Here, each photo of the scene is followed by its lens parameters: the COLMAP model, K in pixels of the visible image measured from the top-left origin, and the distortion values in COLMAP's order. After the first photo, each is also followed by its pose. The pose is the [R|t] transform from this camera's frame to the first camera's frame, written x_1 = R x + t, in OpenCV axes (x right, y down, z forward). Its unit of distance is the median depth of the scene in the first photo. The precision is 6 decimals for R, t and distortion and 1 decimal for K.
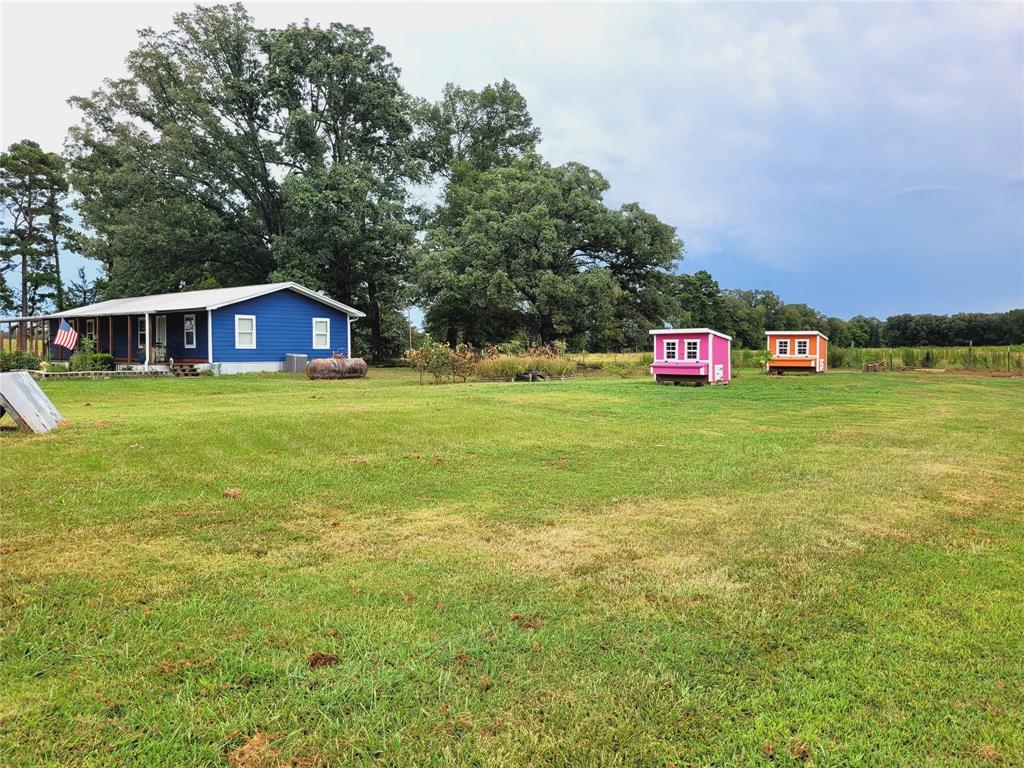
lens RADIAL K [[774.5, 0, 506.6], [0, 774.5, 383.9], [0, 0, 1]] dist [0.071622, -0.001714]
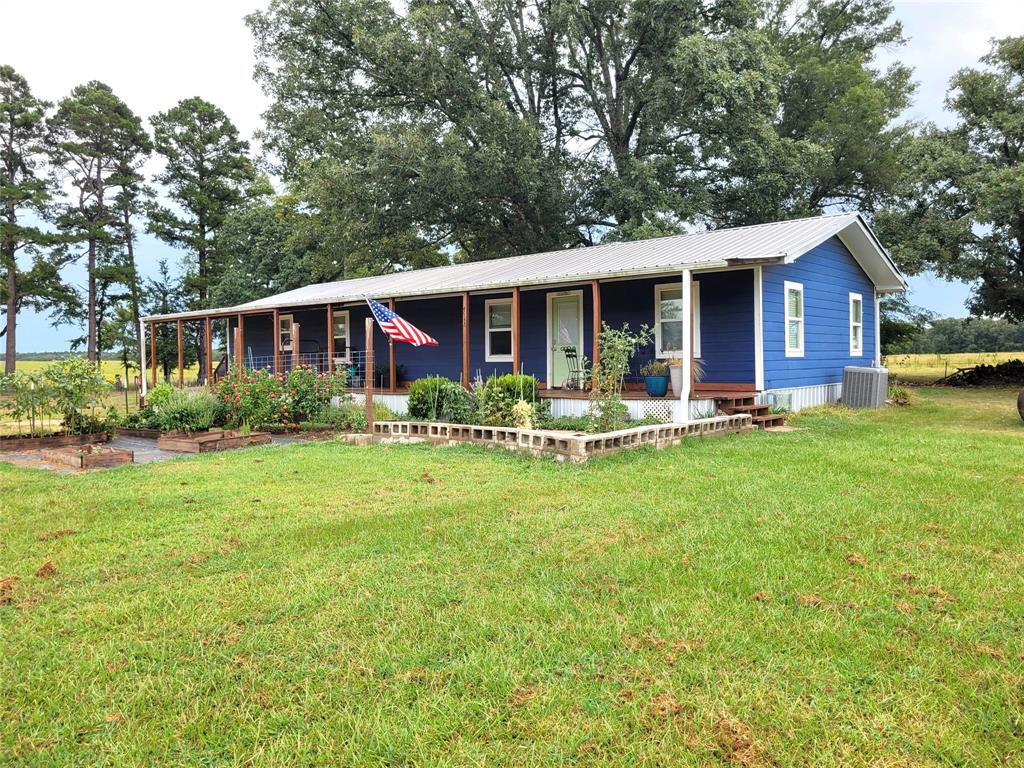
lens RADIAL K [[774.5, 0, 517.4], [0, 774.5, 384.0], [0, 0, 1]] dist [0.071622, -0.001714]
pose [[0.999207, -0.019242, 0.034853, -0.241308], [0.019806, 0.999677, -0.015905, -0.011937], [-0.034536, 0.016583, 0.999266, 0.261110]]
